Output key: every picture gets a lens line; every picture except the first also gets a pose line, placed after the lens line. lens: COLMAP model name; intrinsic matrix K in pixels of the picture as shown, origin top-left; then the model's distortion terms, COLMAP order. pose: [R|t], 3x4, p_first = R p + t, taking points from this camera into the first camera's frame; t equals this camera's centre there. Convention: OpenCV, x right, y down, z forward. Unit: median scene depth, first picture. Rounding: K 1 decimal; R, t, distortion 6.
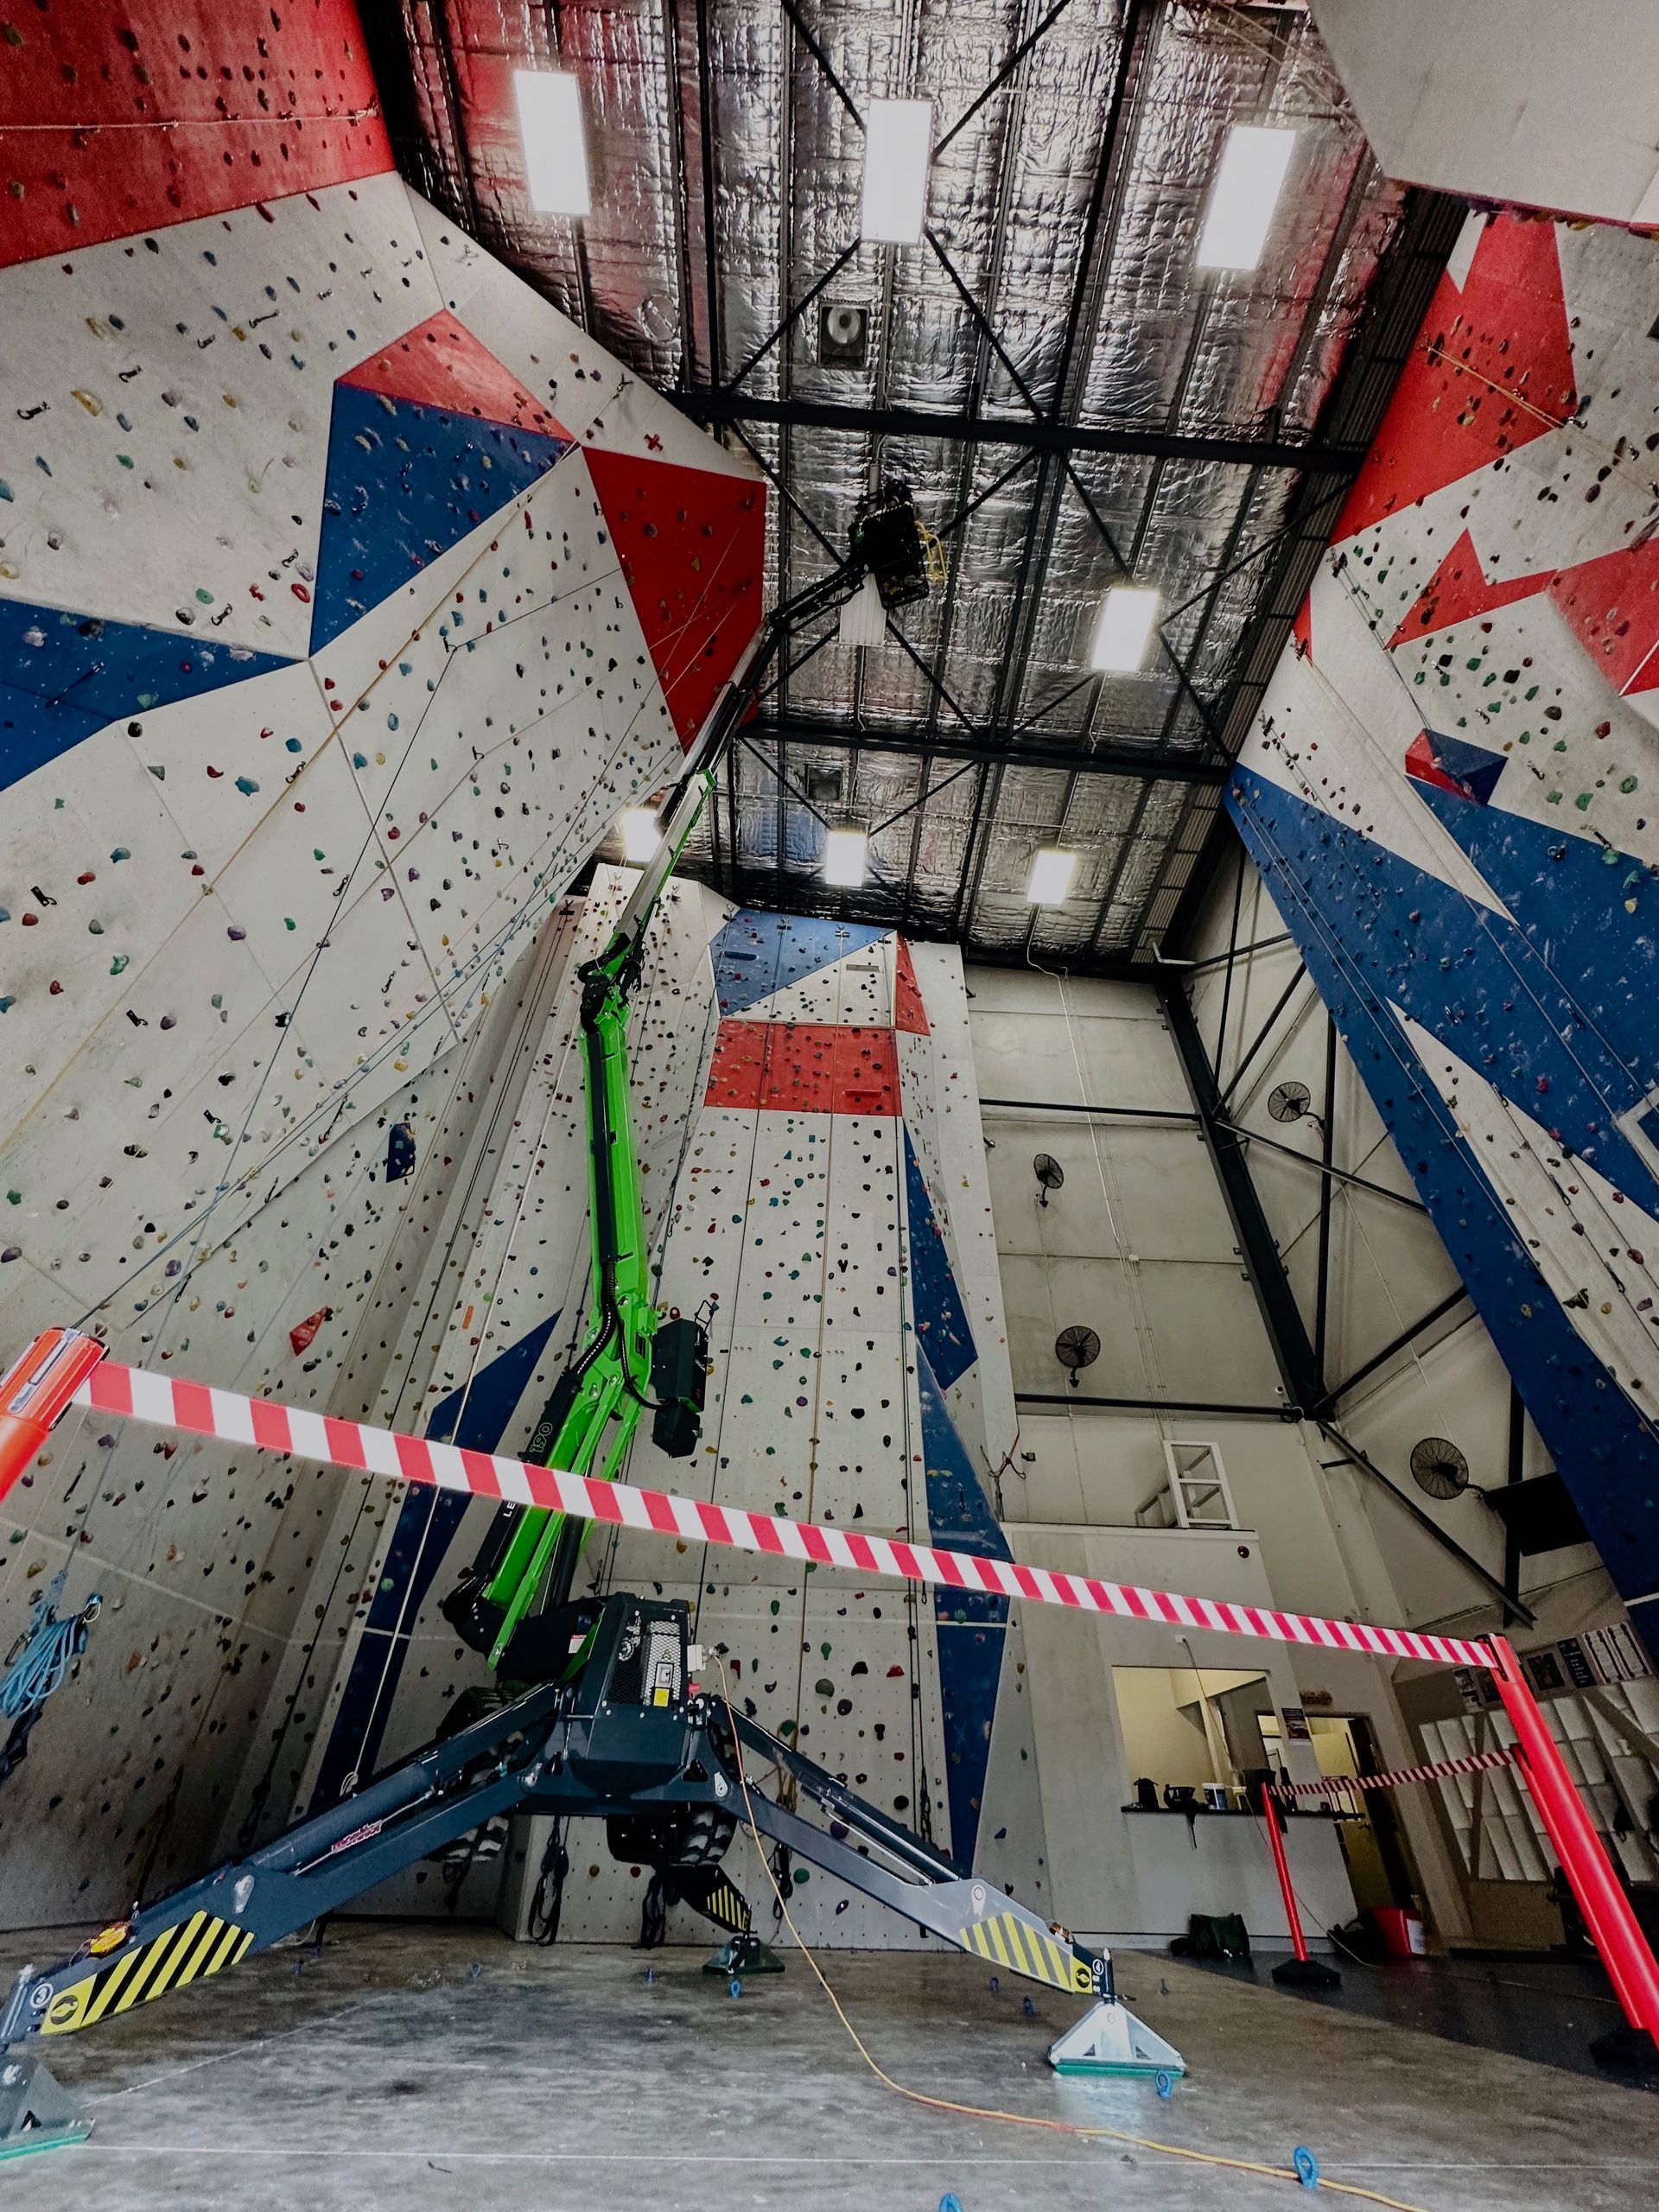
lens RADIAL K [[880.8, 0, 826.1], [0, 880.8, 1104.3], [0, 0, 1]] dist [-0.003621, 0.000056]
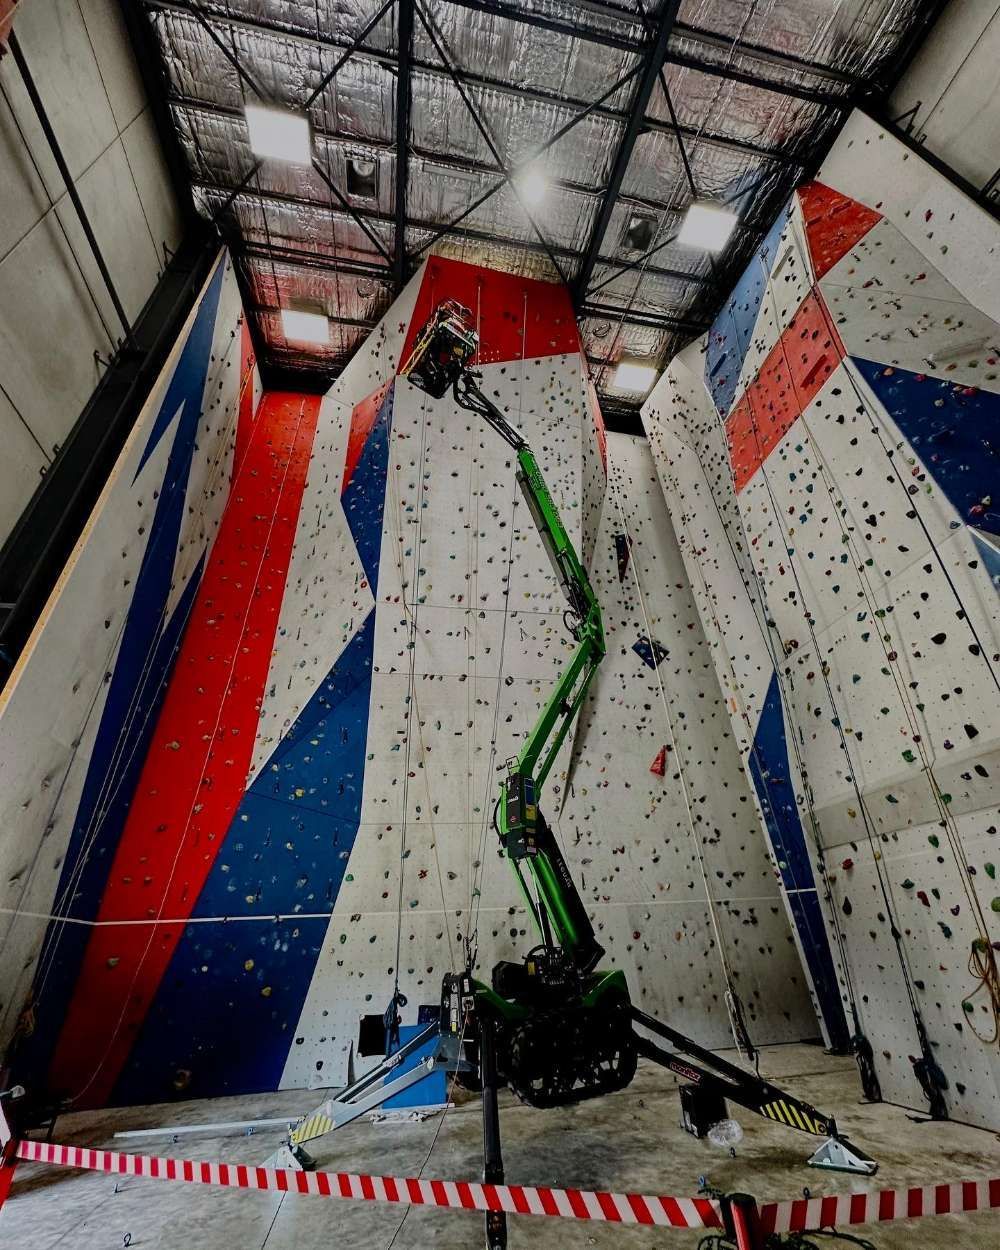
lens RADIAL K [[528.6, 0, 500.0], [0, 528.6, 625.0], [0, 0, 1]] dist [-0.004003, -0.000224]
pose [[0.139694, -0.548935, -0.824109, 0.421329], [0.678740, 0.659067, -0.323949, 0.169443], [0.720970, -0.514102, 0.464652, 0.314594]]
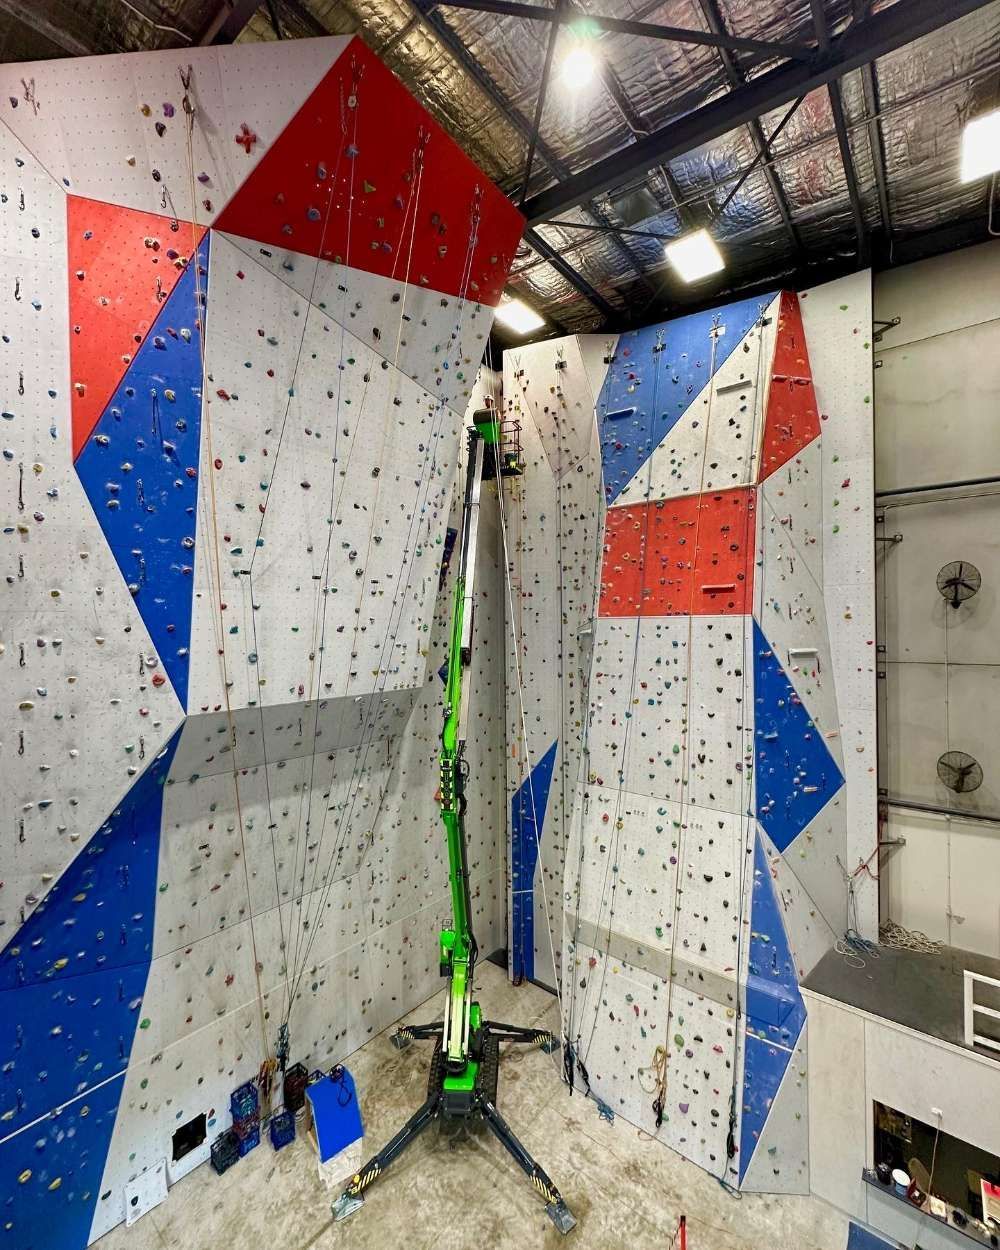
lens RADIAL K [[528.6, 0, 500.0], [0, 528.6, 625.0], [0, 0, 1]] dist [-0.004003, -0.000224]
pose [[0.740434, -0.032097, -0.671362, 0.356210], [0.455002, 0.759120, 0.465522, -0.520304], [0.494702, -0.650159, 0.576683, 0.504065]]
